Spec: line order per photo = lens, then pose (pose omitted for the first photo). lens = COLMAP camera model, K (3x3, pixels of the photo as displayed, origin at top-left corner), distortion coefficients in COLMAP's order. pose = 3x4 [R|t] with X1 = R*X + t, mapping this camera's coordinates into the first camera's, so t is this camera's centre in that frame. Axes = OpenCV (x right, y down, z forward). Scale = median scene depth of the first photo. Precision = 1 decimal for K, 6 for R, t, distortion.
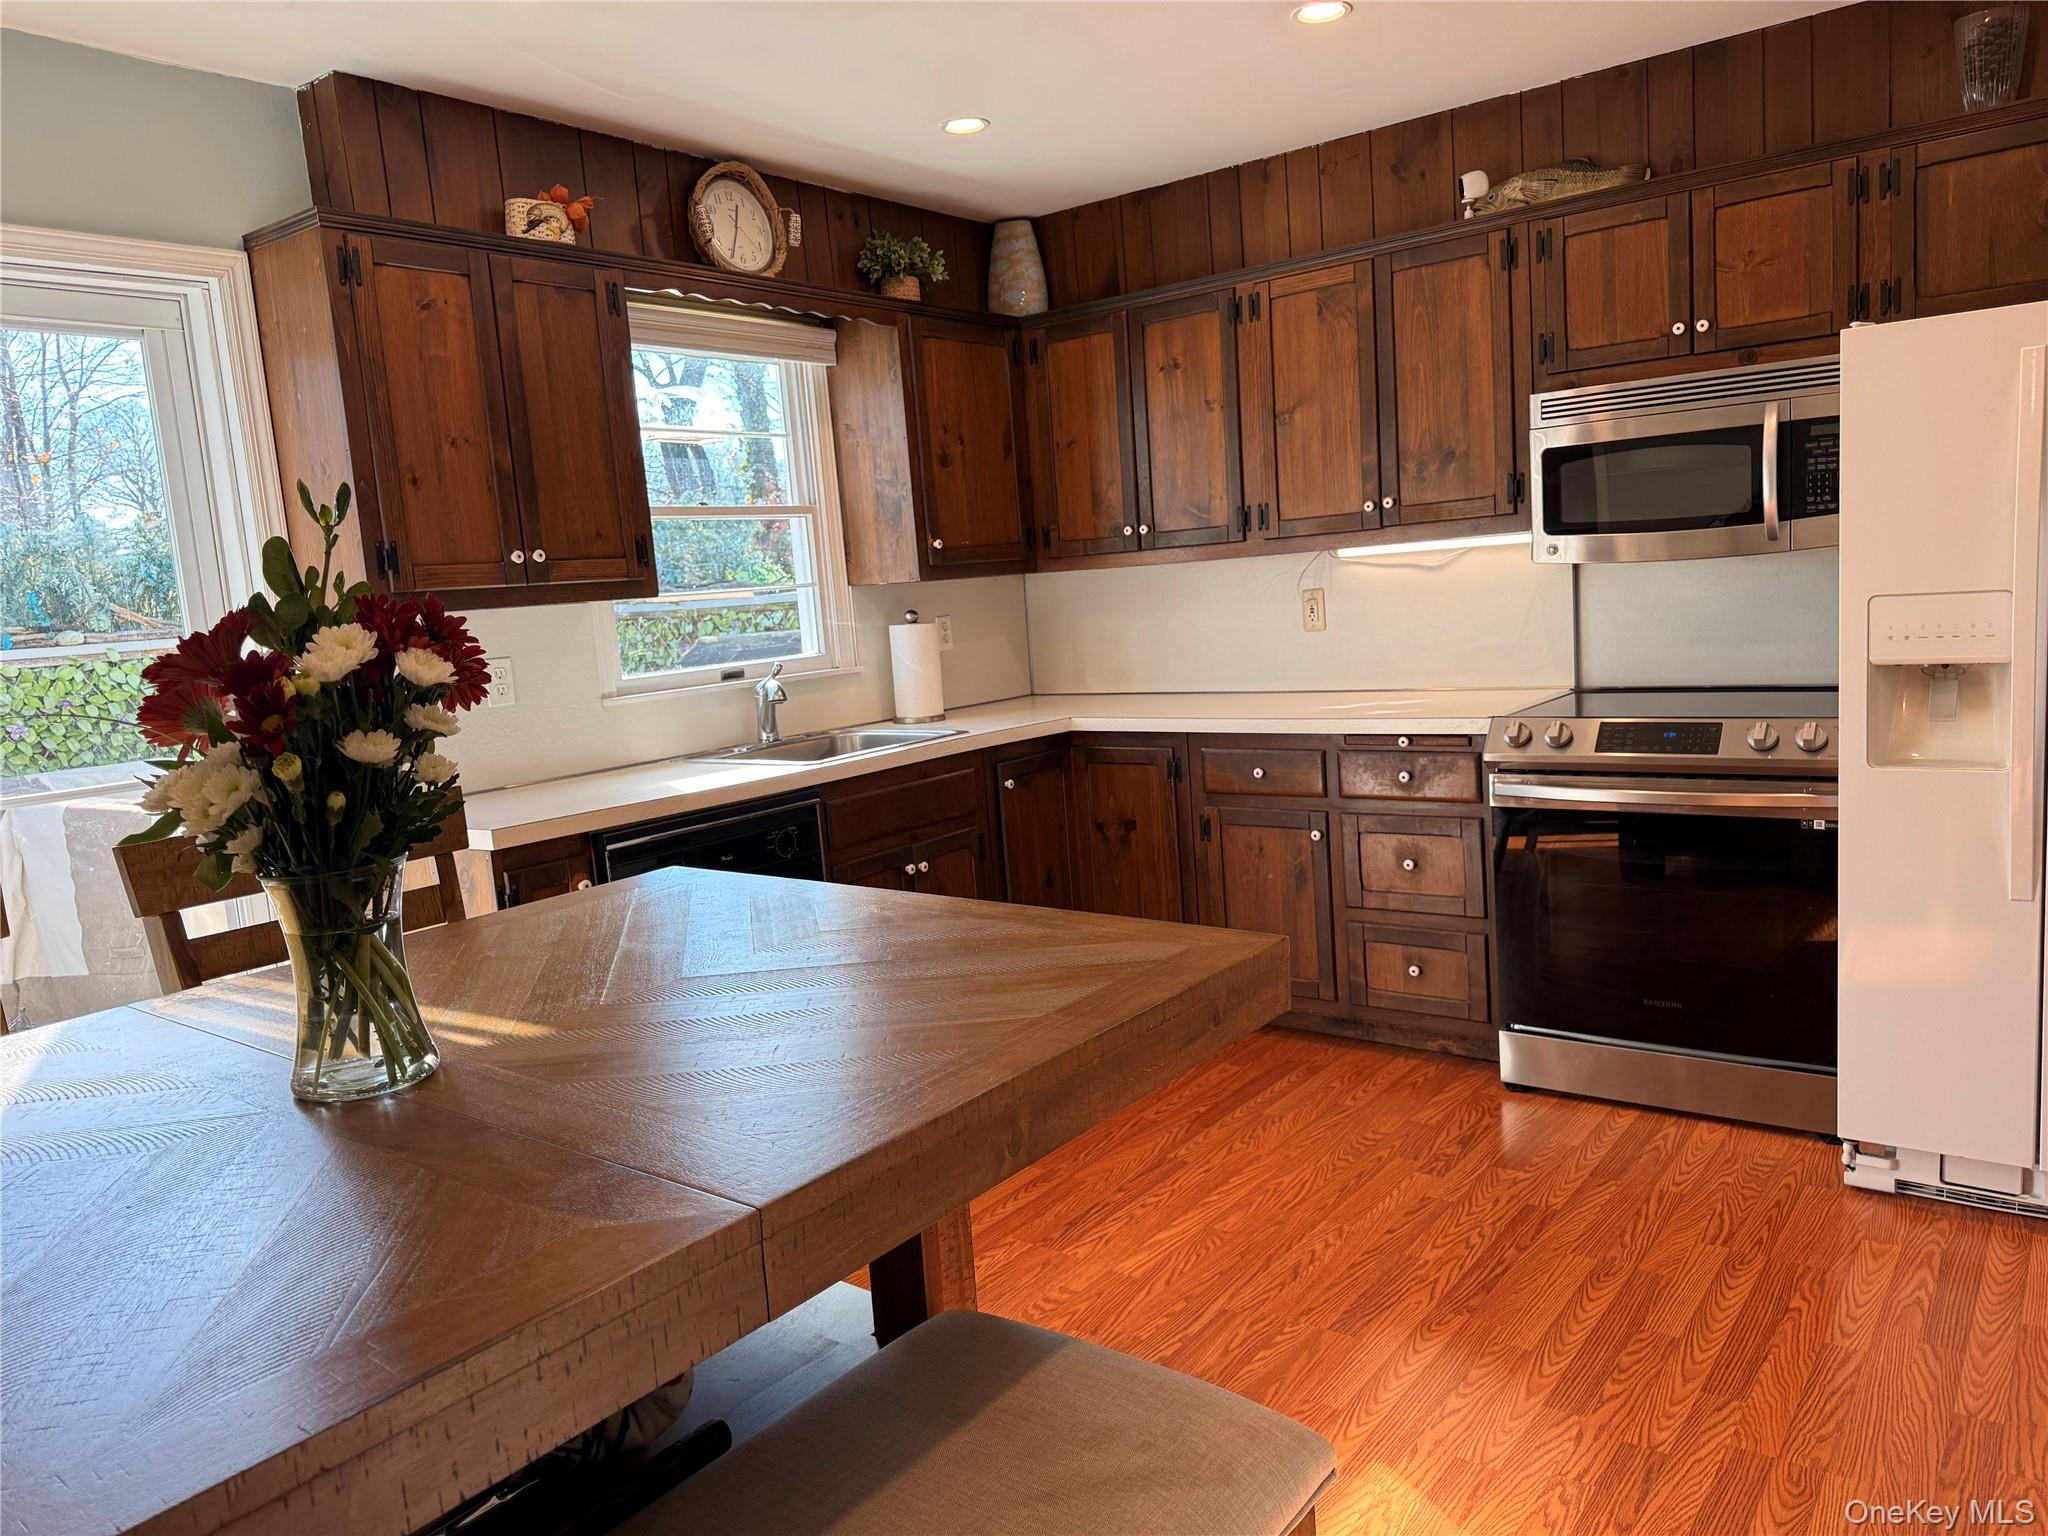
lens RADIAL K [[1446.1, 0, 1026.0], [0, 1446.1, 783.2], [0, 0, 1]] dist [0.151521, -0.239400]
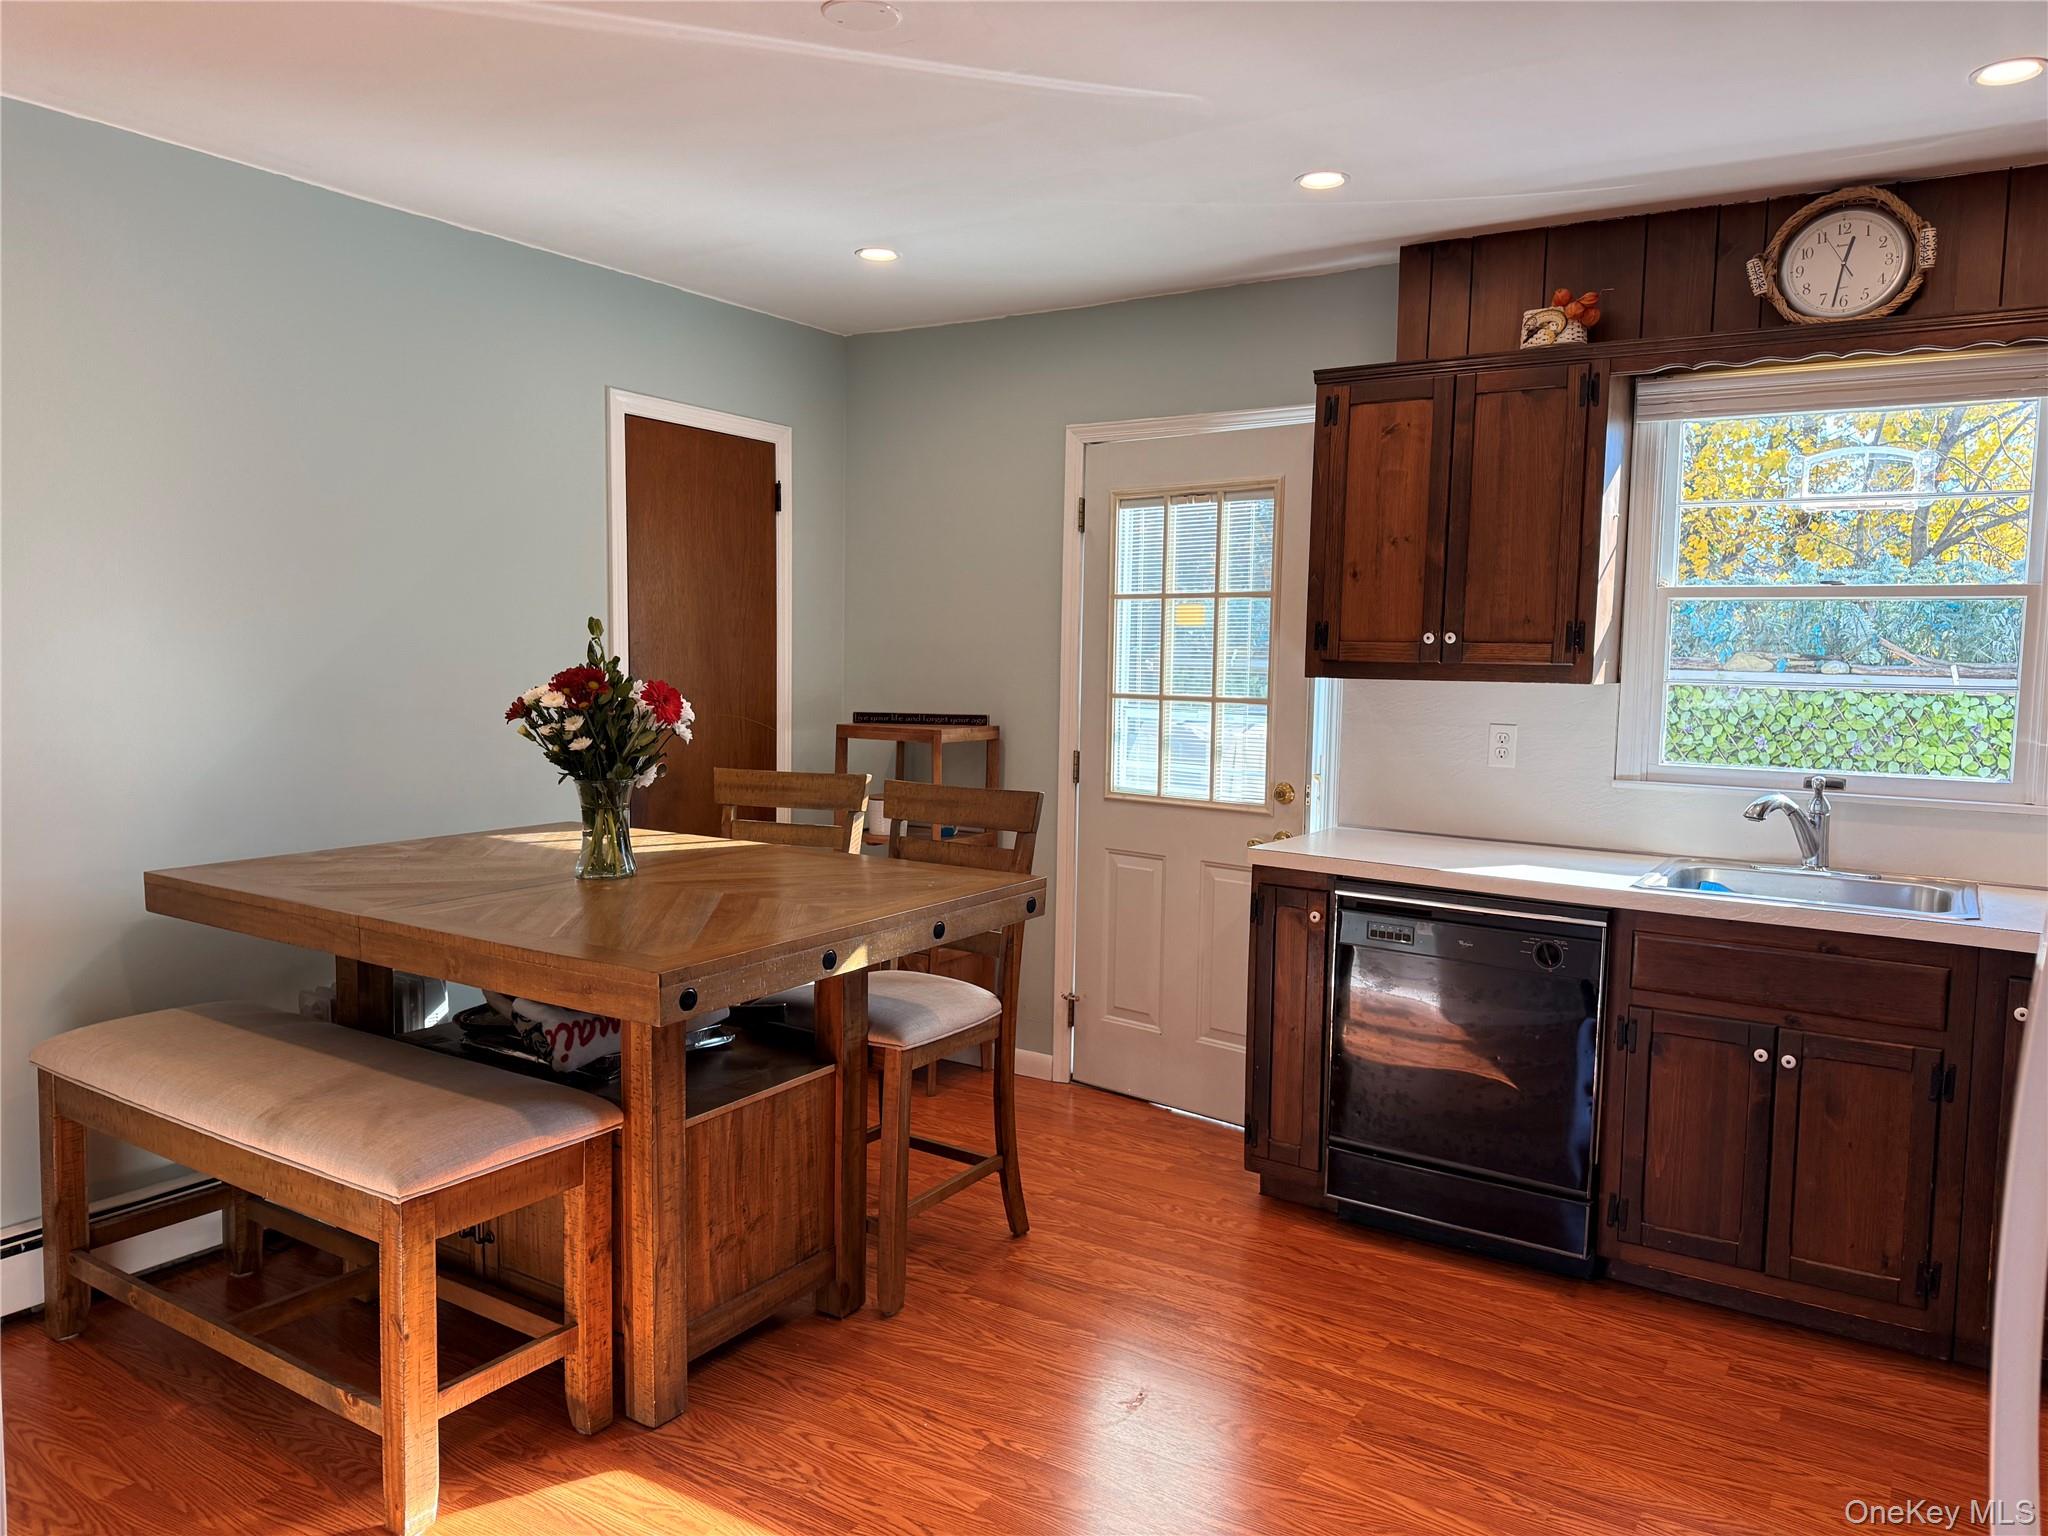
lens RADIAL K [[1462.8, 0, 1024.0], [0, 1462.8, 768.0], [0, 0, 1]] dist [0.028285, -0.001347]
pose [[0.078861, 0.162725, -0.983515, 0.684289], [-0.164439, 0.975196, 0.148164, -0.153150], [0.983230, 0.150044, 0.103664, 0.523469]]
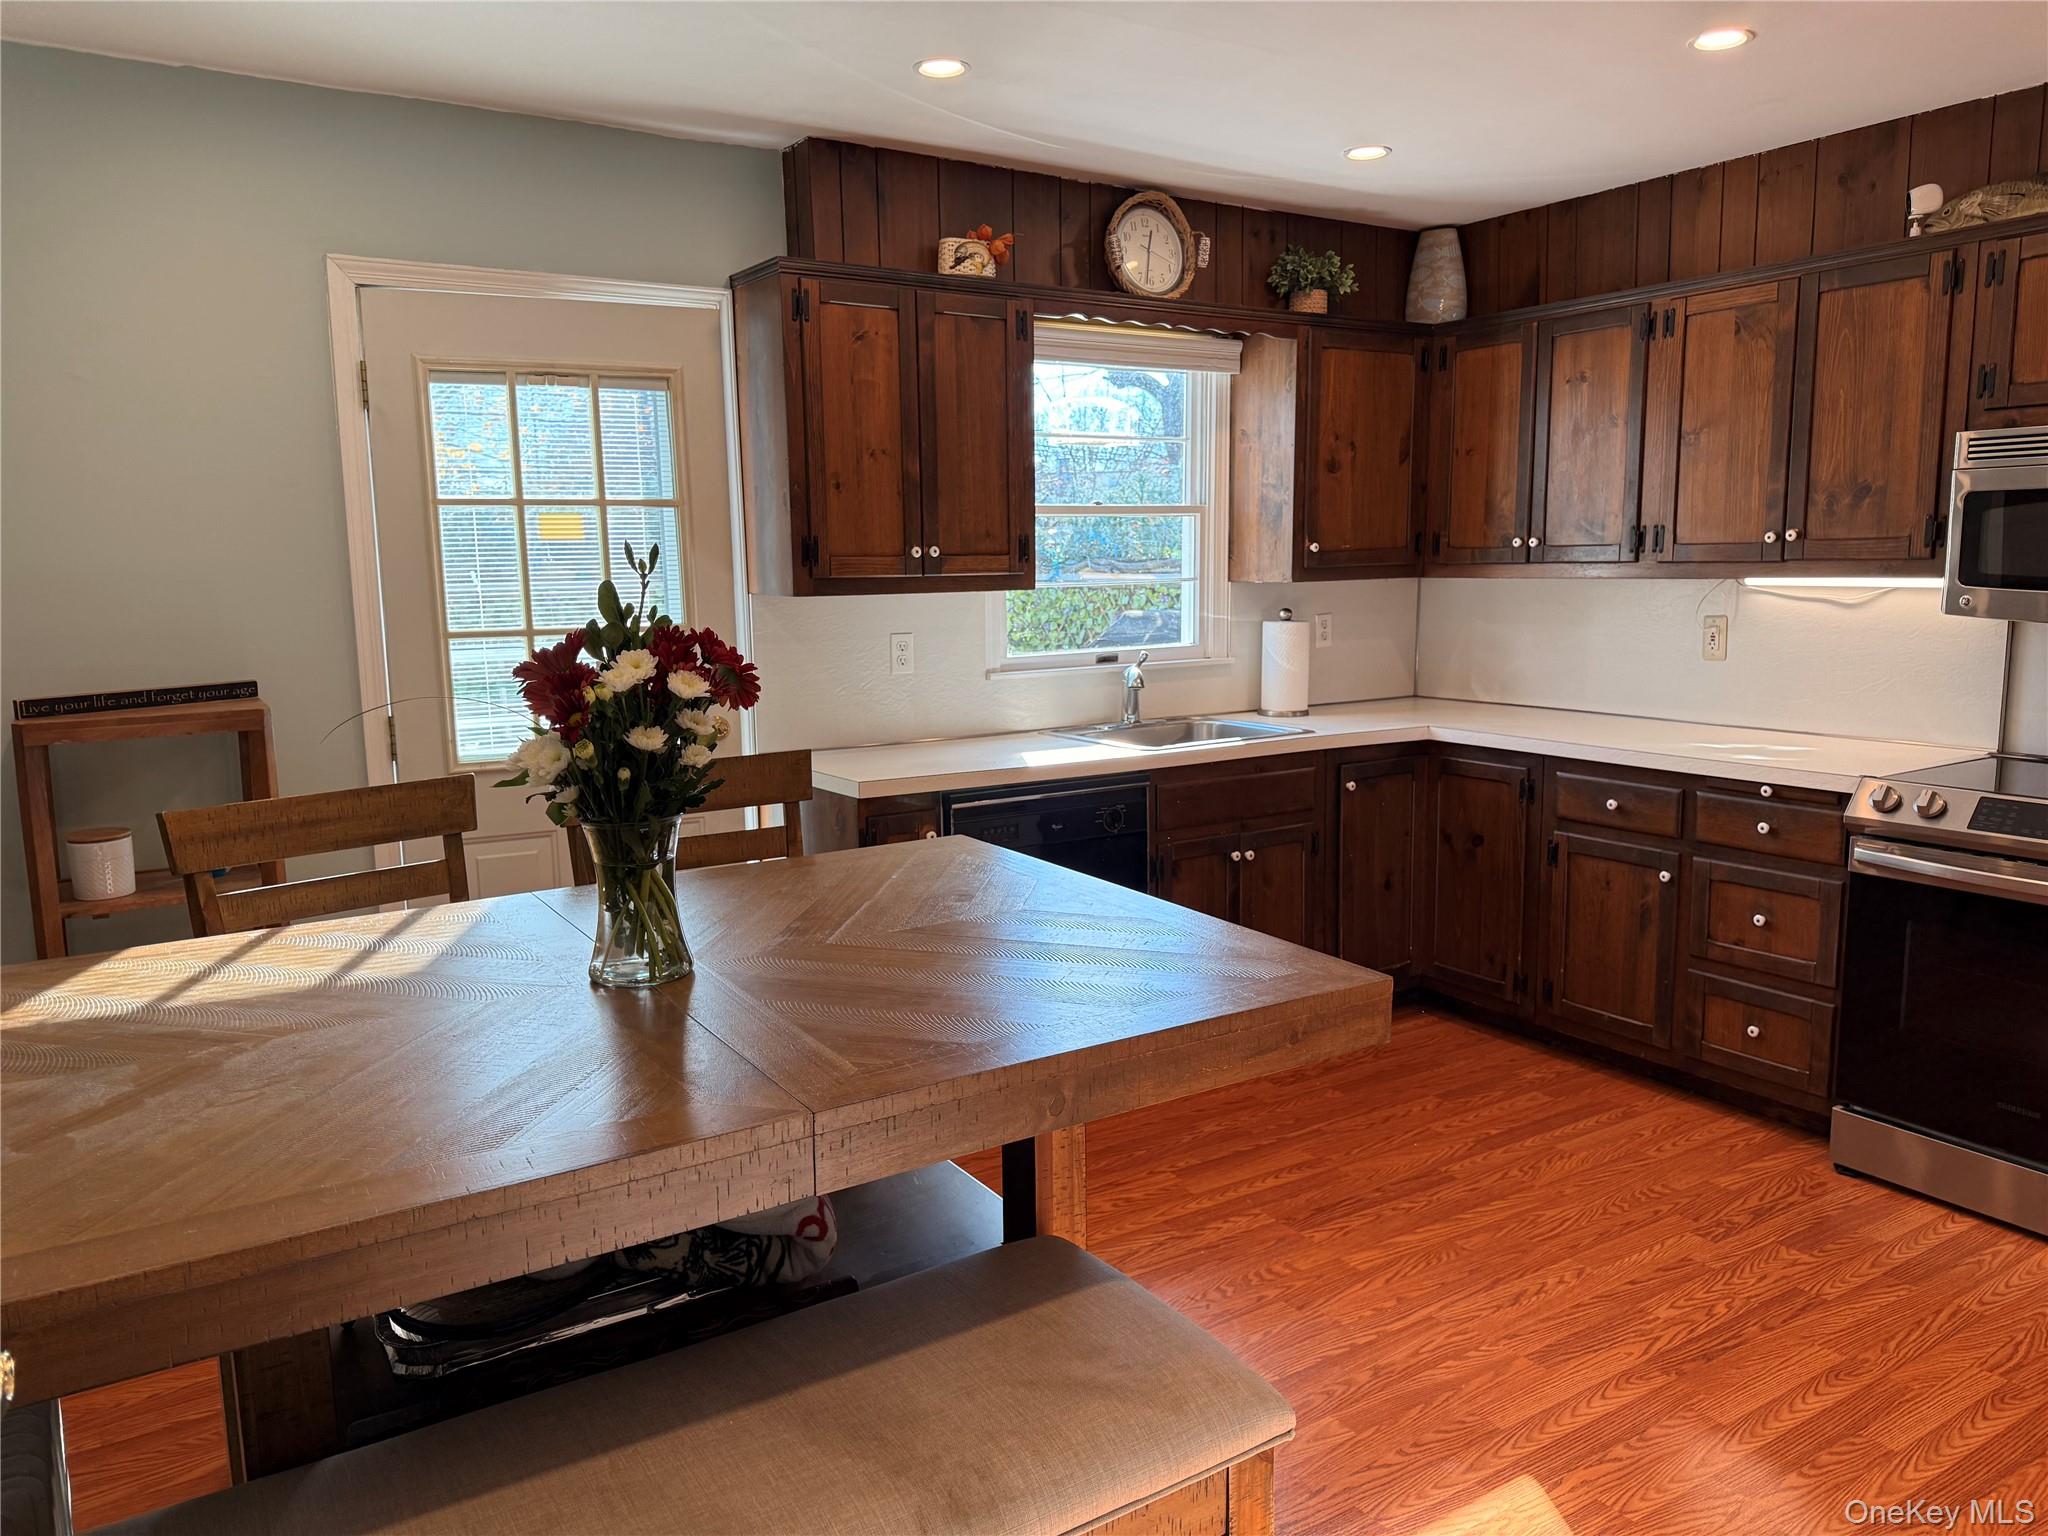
lens RADIAL K [[1449.8, 0, 1022.3], [0, 1449.8, 776.3], [0, 0, 1]] dist [0.085977, -0.065101]
pose [[0.941211, 0.110475, -0.319243, 0.111750], [-0.102969, 0.993866, 0.040351, -0.027362], [0.321743, -0.005106, 0.946813, -0.062890]]
